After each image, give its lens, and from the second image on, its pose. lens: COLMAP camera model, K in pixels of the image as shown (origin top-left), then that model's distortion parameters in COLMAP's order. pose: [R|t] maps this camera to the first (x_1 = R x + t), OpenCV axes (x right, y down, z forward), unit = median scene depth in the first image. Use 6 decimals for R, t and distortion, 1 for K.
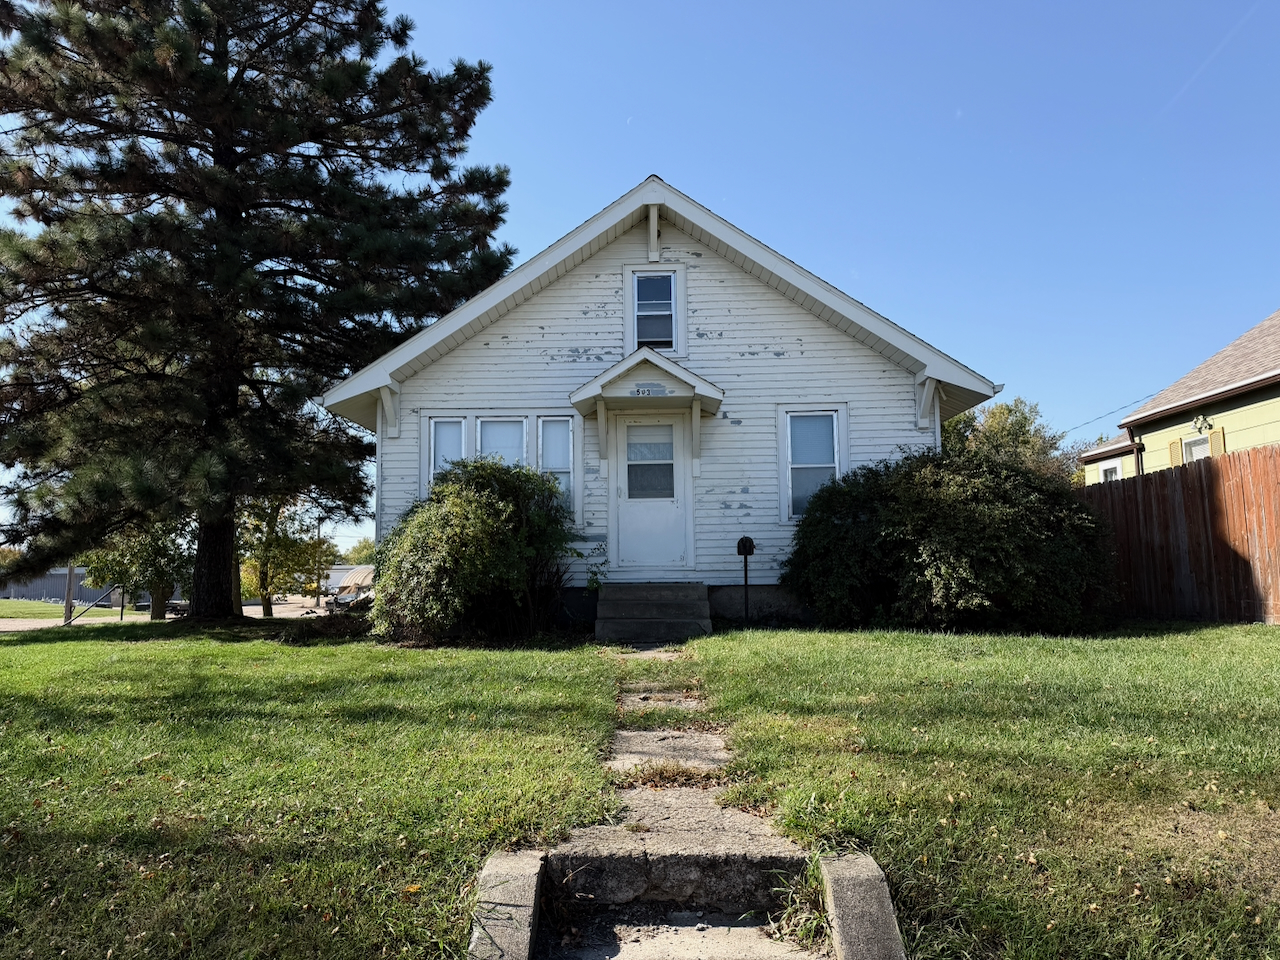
lens RADIAL K [[904.7, 0, 643.3], [0, 904.7, 472.5], [0, 0, 1]] dist [0.039449, -0.015162]
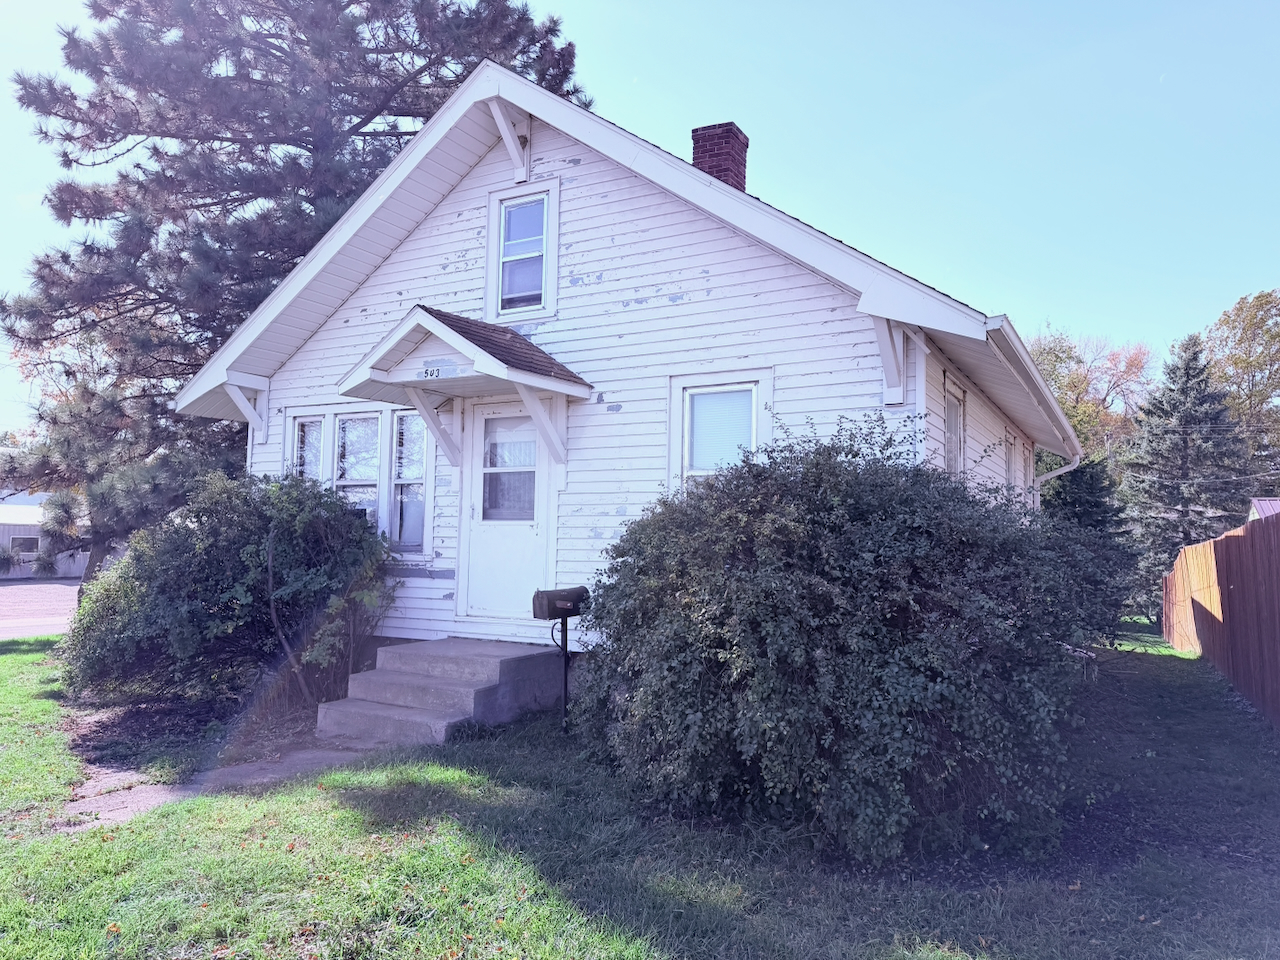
lens RADIAL K [[904.7, 0, 651.9], [0, 904.7, 481.1], [0, 0, 1]] dist [0.039449, -0.015162]
pose [[0.883530, -0.004471, -0.468354, 0.433199], [0.024352, 0.999041, 0.036401, -0.025251], [0.467742, -0.043567, 0.882791, 0.422282]]
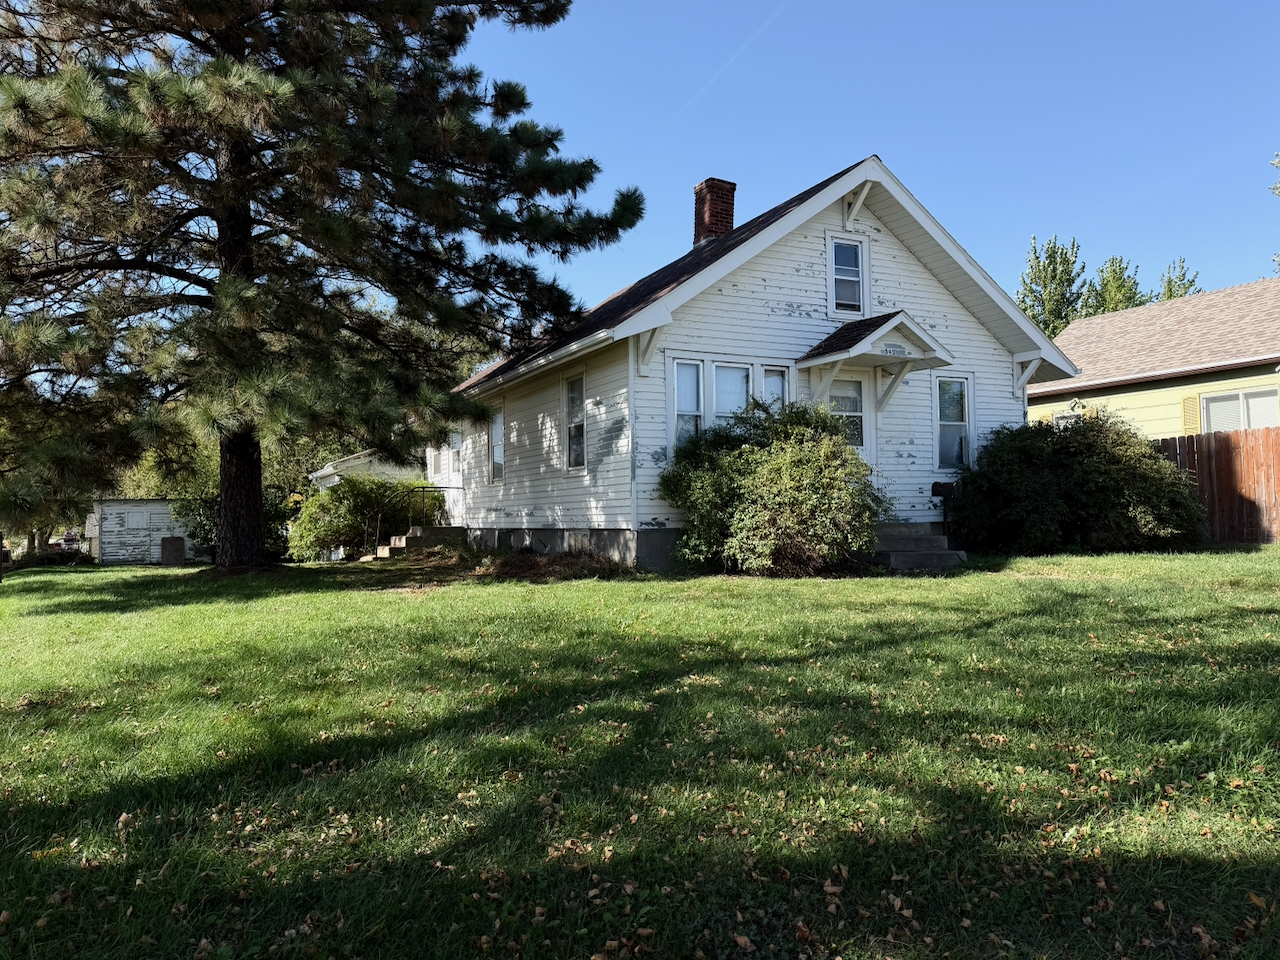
lens RADIAL K [[904.7, 0, 630.1], [0, 904.7, 480.6], [0, 0, 1]] dist [0.039449, -0.015162]
pose [[0.885809, 0.016577, 0.463753, -0.736884], [-0.046788, 0.997460, 0.053714, 0.023006], [-0.461685, -0.069279, 0.884335, 0.127834]]
